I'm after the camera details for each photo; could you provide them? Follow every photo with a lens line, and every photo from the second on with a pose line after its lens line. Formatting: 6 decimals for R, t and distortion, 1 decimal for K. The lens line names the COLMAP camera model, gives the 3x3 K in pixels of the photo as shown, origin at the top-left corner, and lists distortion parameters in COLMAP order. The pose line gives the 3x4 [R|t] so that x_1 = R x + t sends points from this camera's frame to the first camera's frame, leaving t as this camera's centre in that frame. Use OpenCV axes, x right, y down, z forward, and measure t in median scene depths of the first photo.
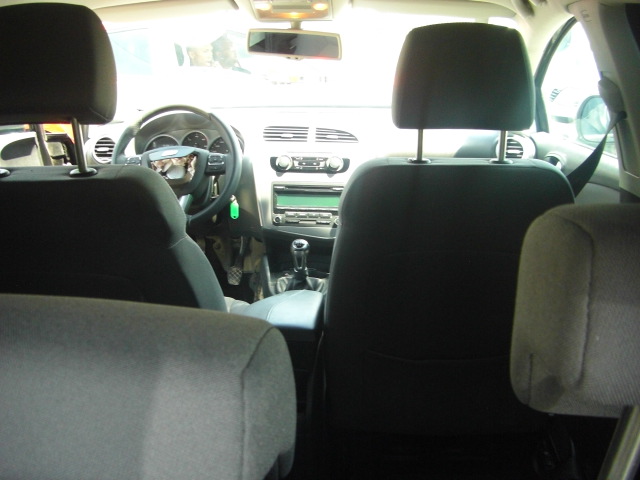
lens RADIAL K [[713.6, 0, 322.6], [0, 713.6, 237.6], [0, 0, 1]] dist [-0.164178, 0.000000]
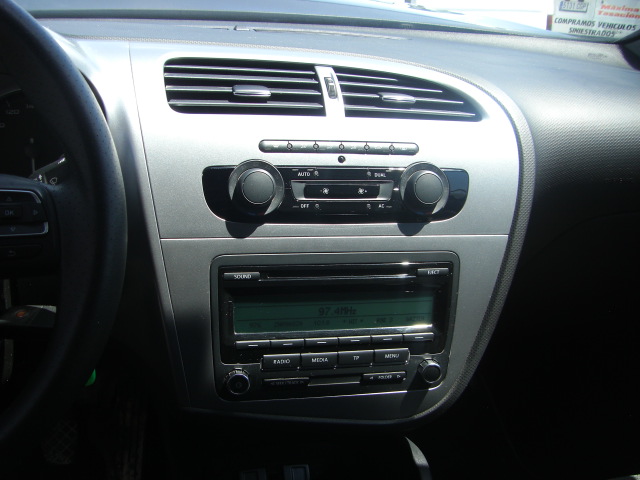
lens RADIAL K [[713.6, 0, 316.9], [0, 713.6, 238.5], [0, 0, 1]] dist [-0.164178, 0.000000]
pose [[0.951588, -0.047181, 0.303733, -0.117943], [0.024449, 0.996637, 0.078217, -0.106762], [-0.306402, -0.067004, 0.949541, 0.720037]]
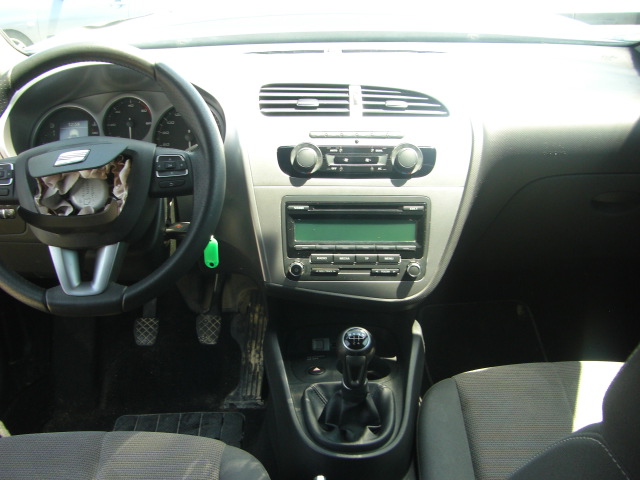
lens RADIAL K [[713.6, 0, 316.2], [0, 713.6, 245.3], [0, 0, 1]] dist [-0.164178, 0.000000]
pose [[0.997607, -0.035869, 0.059101, -0.078980], [0.028925, 0.993010, 0.114430, -0.101672], [-0.062792, -0.112446, 0.991672, 0.489850]]
